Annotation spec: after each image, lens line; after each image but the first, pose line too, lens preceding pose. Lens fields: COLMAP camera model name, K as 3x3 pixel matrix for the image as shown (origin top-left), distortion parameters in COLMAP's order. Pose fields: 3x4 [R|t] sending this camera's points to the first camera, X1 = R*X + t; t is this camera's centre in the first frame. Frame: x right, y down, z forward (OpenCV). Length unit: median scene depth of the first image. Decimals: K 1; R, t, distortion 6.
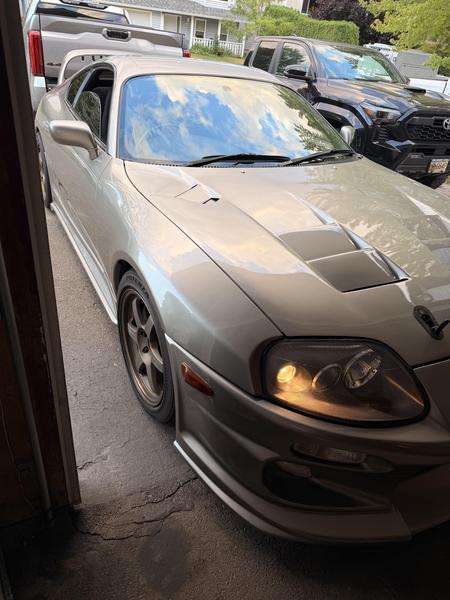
lens RADIAL K [[420.9, 0, 227.3], [0, 420.9, 304.4], [0, 0, 1]] dist [-0.004442, -0.004684]
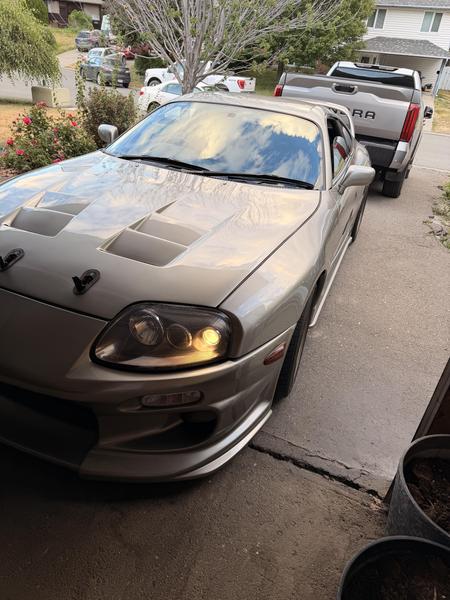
lens RADIAL K [[429.2, 0, 229.5], [0, 429.2, 301.0], [0, 0, 1]] dist [-0.000185, -0.002364]
pose [[0.635545, 0.331853, -0.697106, 0.515938], [-0.433393, 0.900579, 0.033595, -0.048579], [0.638947, 0.280770, 0.716181, 0.157598]]
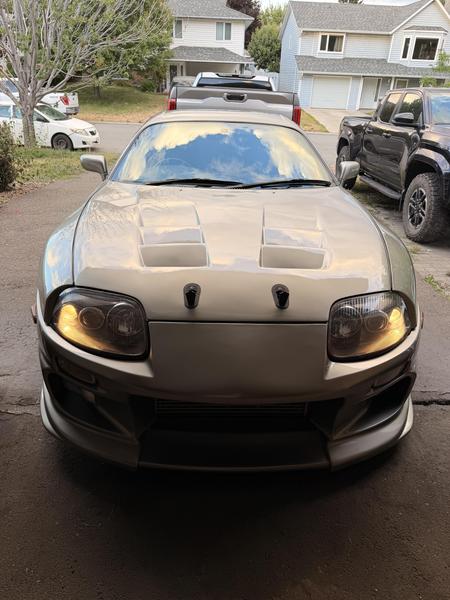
lens RADIAL K [[429.2, 0, 229.5], [0, 429.2, 301.0], [0, 0, 1]] dist [-0.000185, -0.002364]
pose [[0.896856, 0.127626, -0.423510, 0.316819], [-0.183286, 0.978629, -0.093229, 0.043844], [0.402561, 0.161236, 0.901081, -0.018204]]
